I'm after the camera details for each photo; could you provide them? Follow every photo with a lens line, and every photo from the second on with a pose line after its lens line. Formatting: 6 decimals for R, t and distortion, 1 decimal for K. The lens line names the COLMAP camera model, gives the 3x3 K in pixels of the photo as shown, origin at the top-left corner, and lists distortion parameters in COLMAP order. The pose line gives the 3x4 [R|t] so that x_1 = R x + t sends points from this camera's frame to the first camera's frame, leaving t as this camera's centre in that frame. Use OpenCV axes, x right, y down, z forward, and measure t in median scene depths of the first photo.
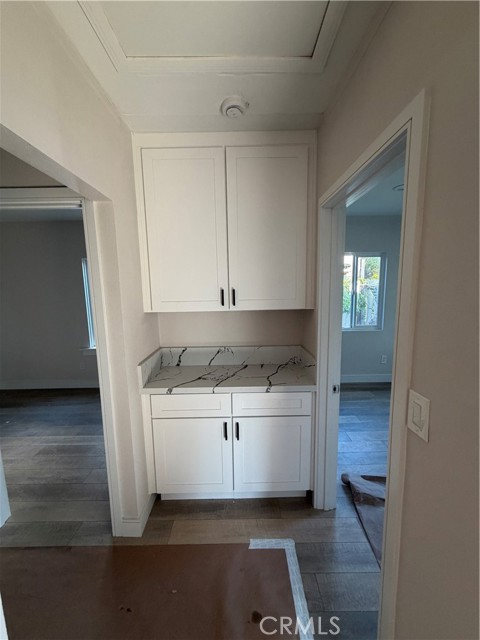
lens RADIAL K [[254.6, 0, 239.0], [0, 254.6, 319.1], [0, 0, 1]] dist [0.000000, 0.000082]
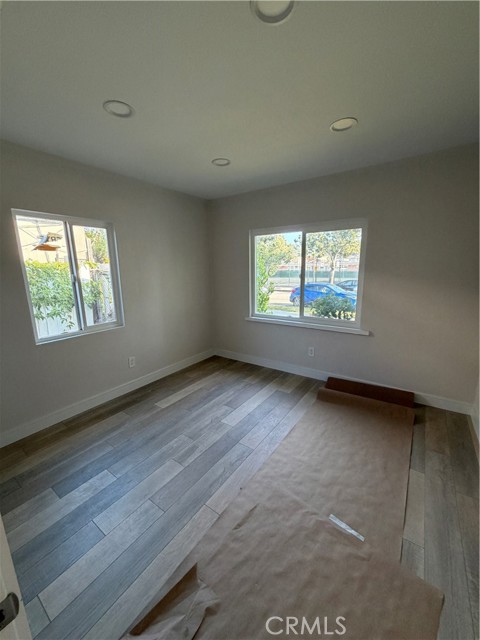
lens RADIAL K [[254.6, 0, 239.0], [0, 254.6, 319.1], [0, 0, 1]] dist [0.000000, 0.000082]
pose [[0.581159, -0.151934, 0.799482, 0.169074], [0.111994, 0.988002, 0.106350, -0.026070], [-0.806047, 0.027731, 0.591201, 0.293454]]
